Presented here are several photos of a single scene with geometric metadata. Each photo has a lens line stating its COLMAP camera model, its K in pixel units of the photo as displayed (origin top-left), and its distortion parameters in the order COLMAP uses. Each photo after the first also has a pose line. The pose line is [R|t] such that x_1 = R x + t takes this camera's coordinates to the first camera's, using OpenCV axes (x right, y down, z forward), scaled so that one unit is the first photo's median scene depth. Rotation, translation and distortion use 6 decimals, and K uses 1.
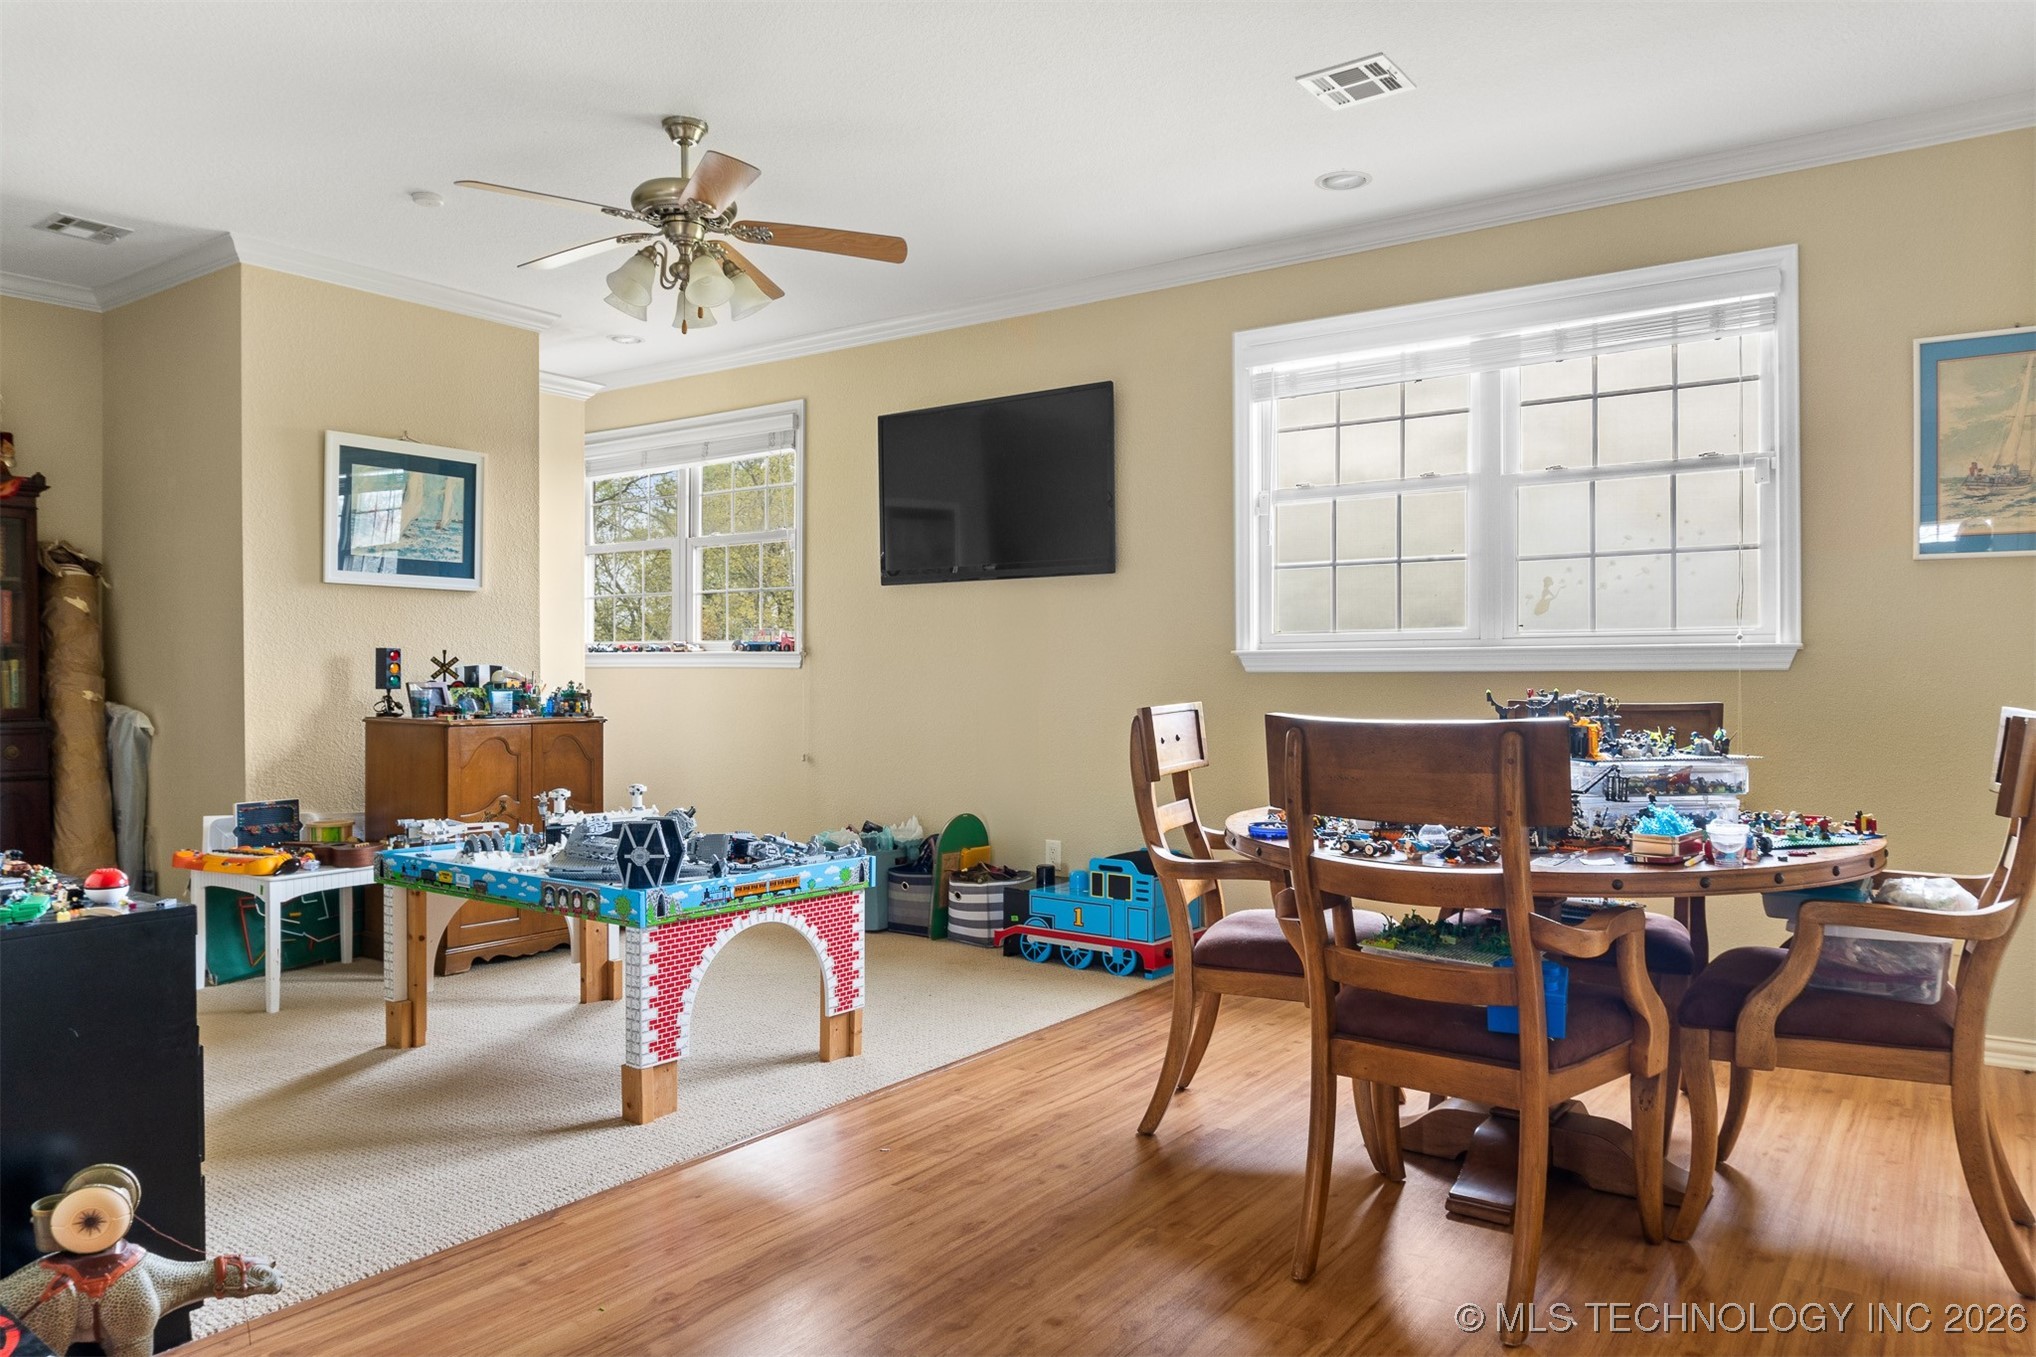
lens RADIAL K [[1351.3, 0, 1033.7], [0, 1351.3, 678.3], [0, 0, 1]] dist [-0.021164, -0.004527]
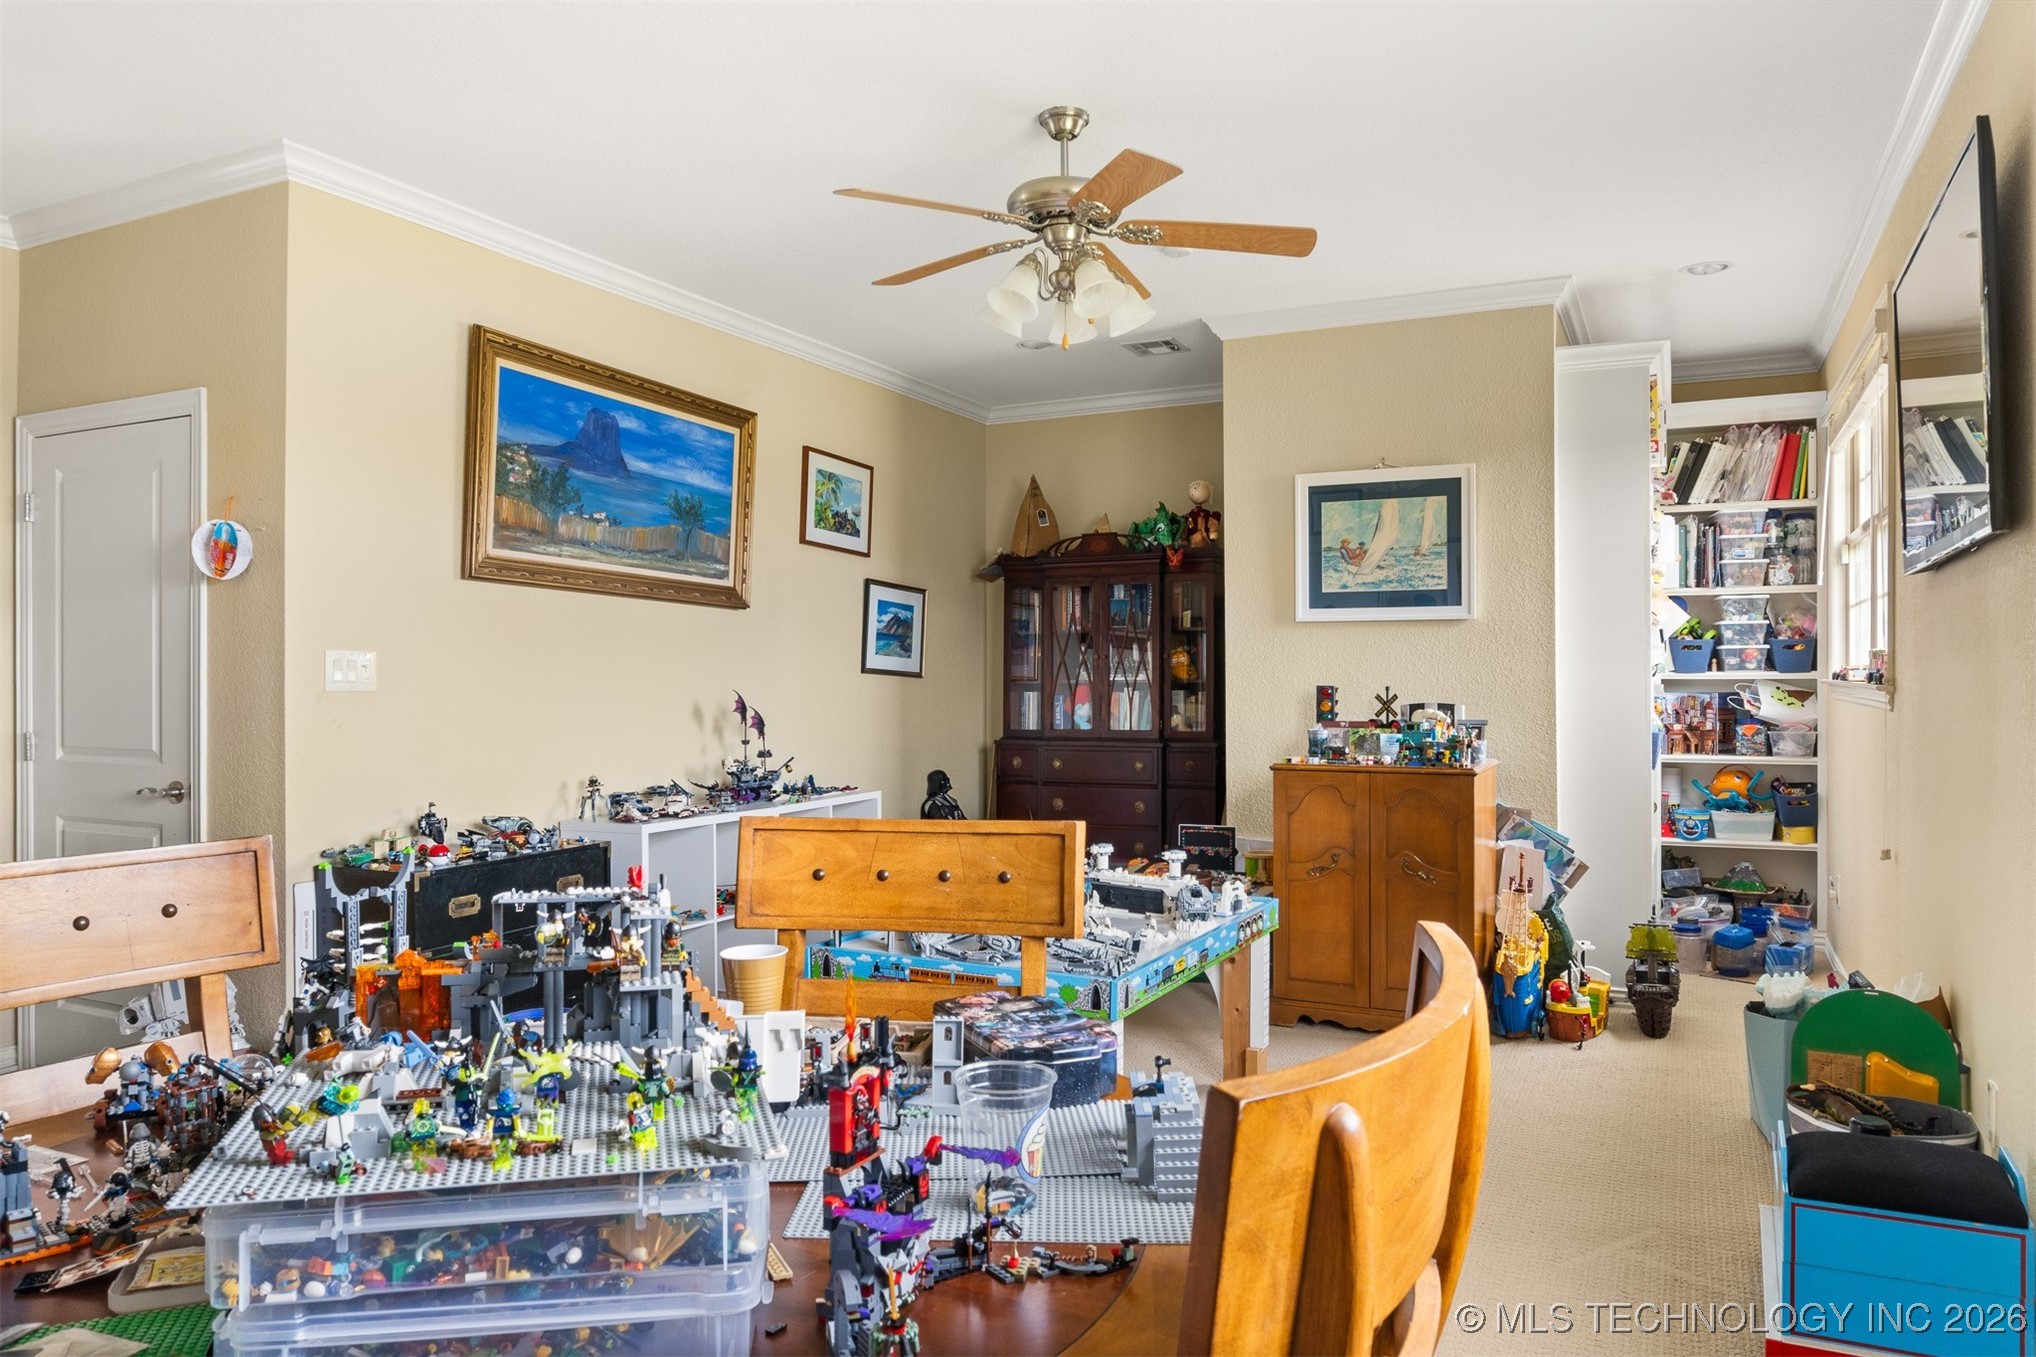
lens RADIAL K [[1351.3, 0, 1028.2], [0, 1351.3, 674.7], [0, 0, 1]] dist [-0.021164, -0.004527]
pose [[0.167306, 0.000163, -0.985905, 0.440451], [-0.001653, 0.999999, -0.000116, -0.028318], [0.985904, 0.001649, 0.167306, 0.588329]]
